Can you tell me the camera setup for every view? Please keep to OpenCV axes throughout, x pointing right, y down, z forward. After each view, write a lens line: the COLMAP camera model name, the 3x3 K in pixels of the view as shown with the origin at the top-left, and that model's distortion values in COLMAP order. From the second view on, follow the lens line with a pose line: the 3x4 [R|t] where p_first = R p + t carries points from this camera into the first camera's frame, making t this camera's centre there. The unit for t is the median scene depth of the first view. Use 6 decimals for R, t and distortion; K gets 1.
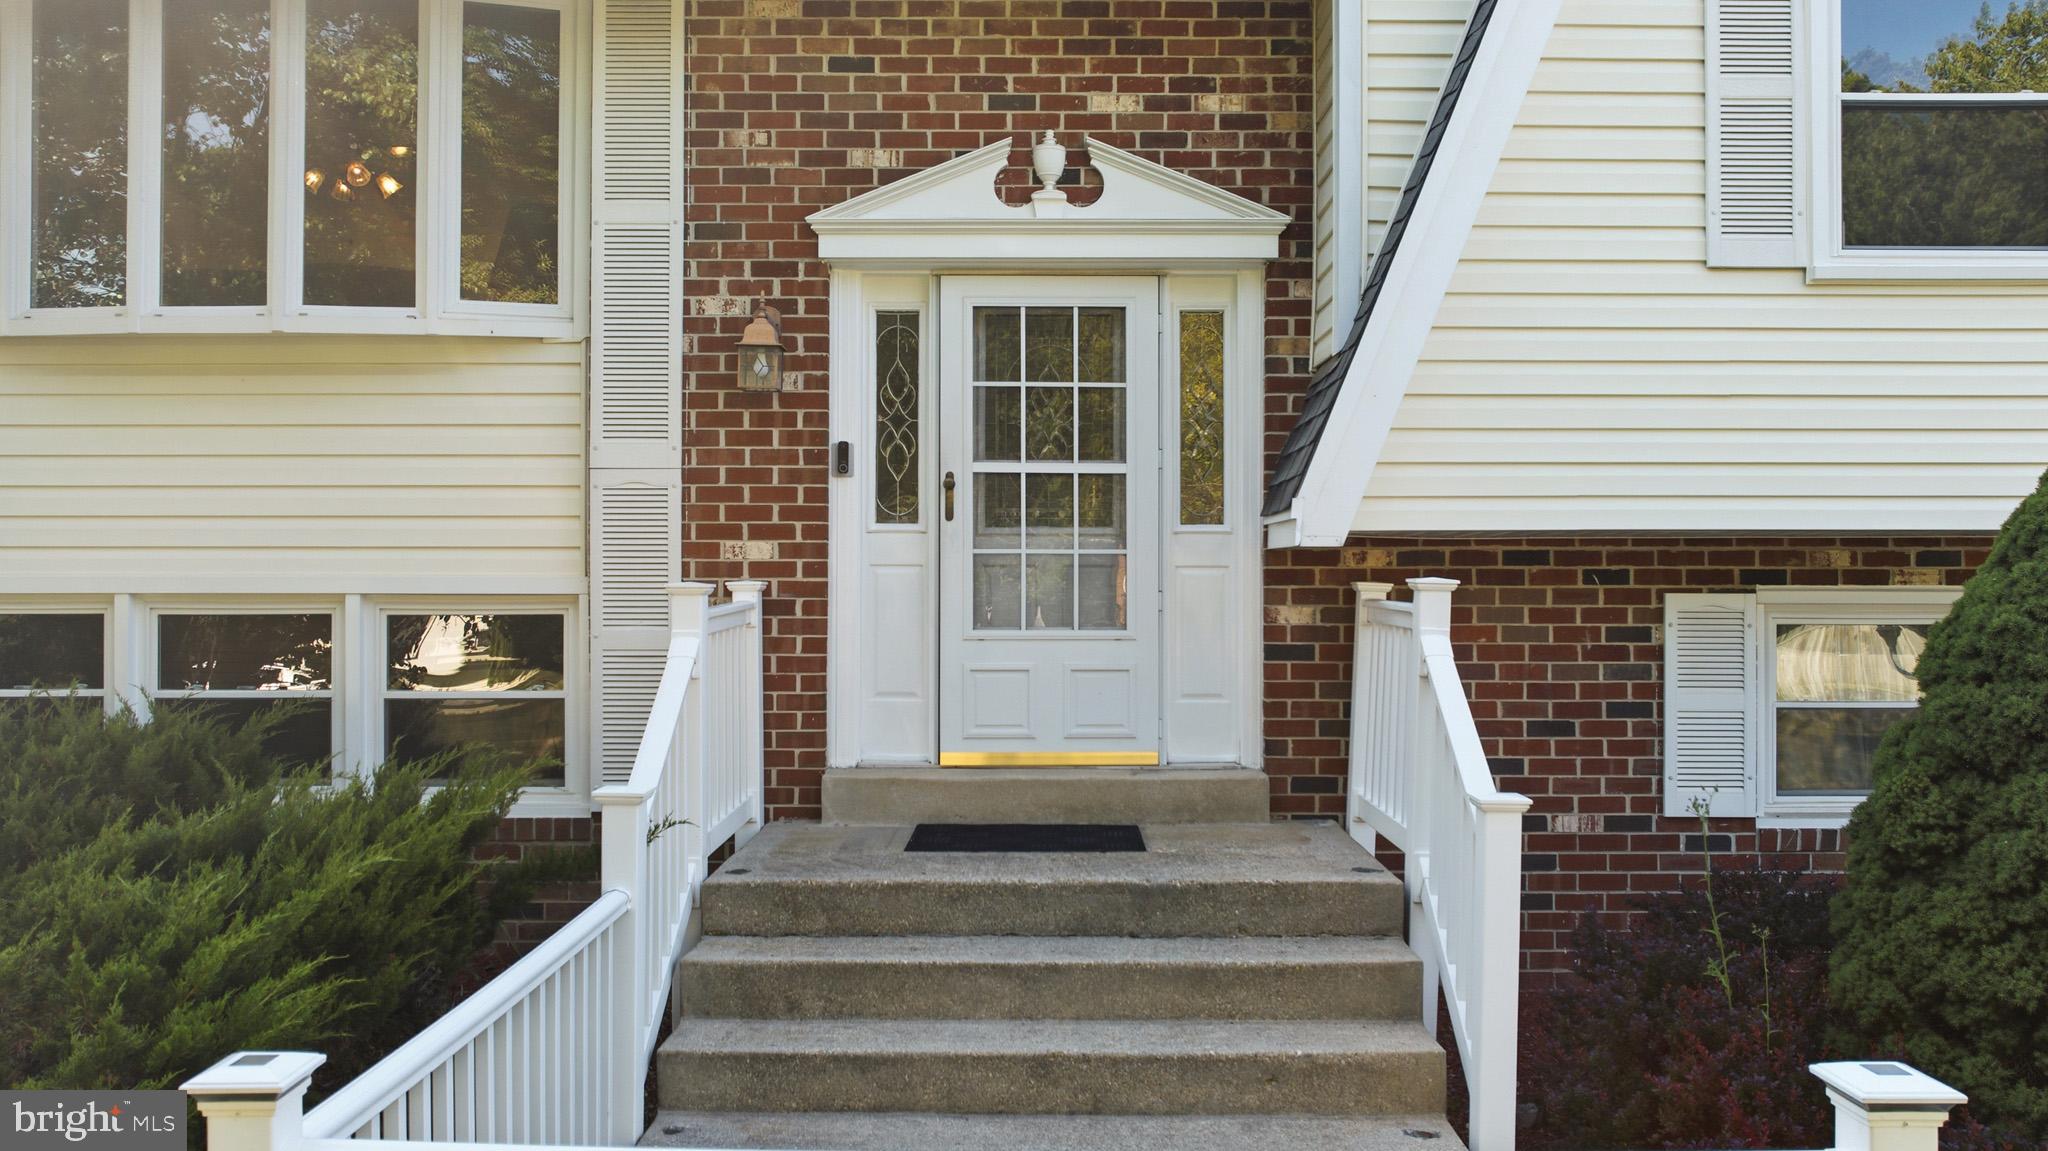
lens RADIAL K [[1613.0, 0, 1024.0], [0, 1613.0, 575.5], [0, 0, 1]] dist [-0.009713, -0.006252]
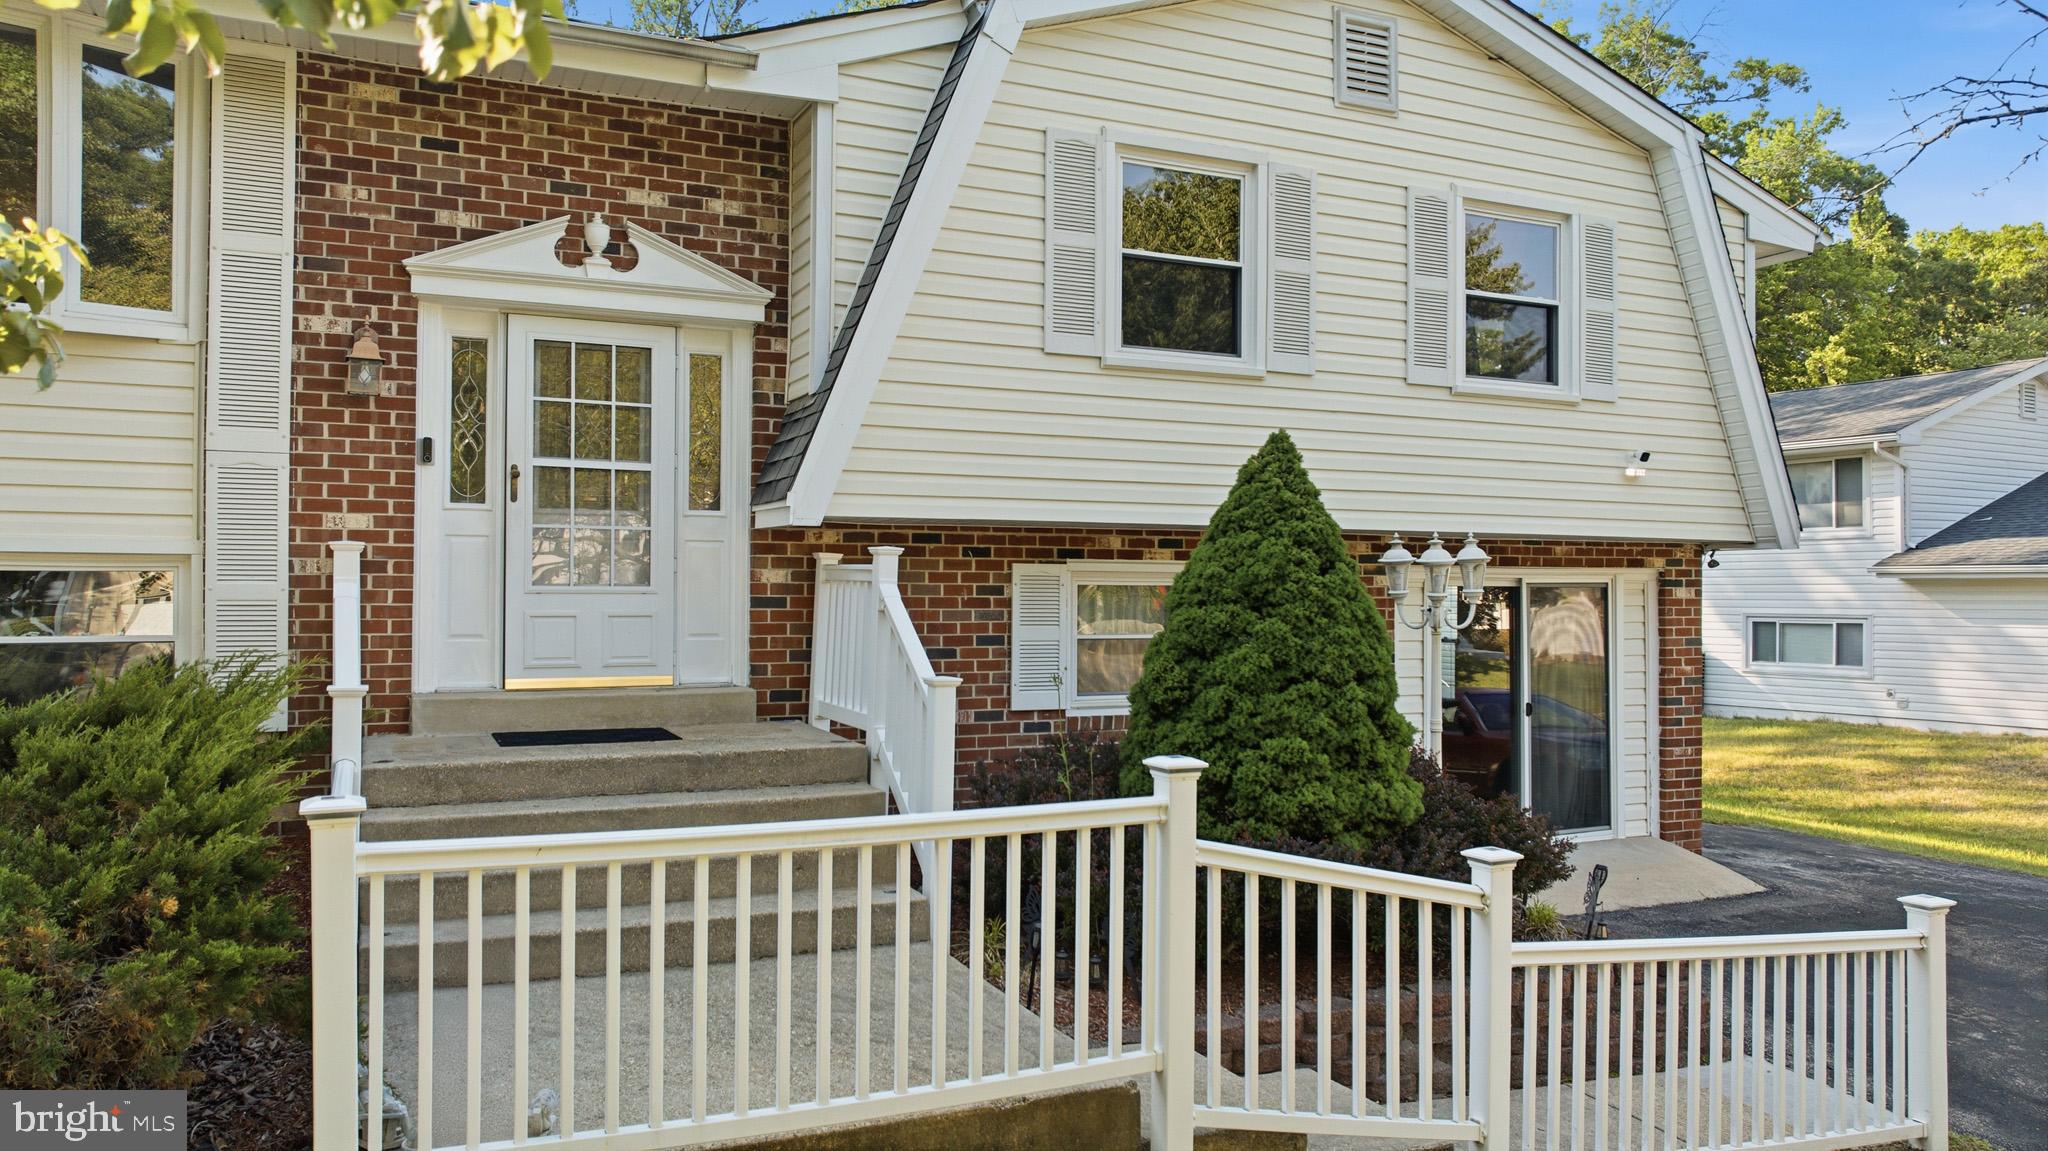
lens RADIAL K [[1423.8, 0, 1024.0], [0, 1423.8, 575.5], [0, 0, 1]] dist [-0.003865, -0.003481]
pose [[0.908070, 0.007322, 0.418755, -0.155630], [-0.008313, 0.999965, 0.000542, 0.021891], [-0.418737, -0.003974, 0.908099, -0.224620]]
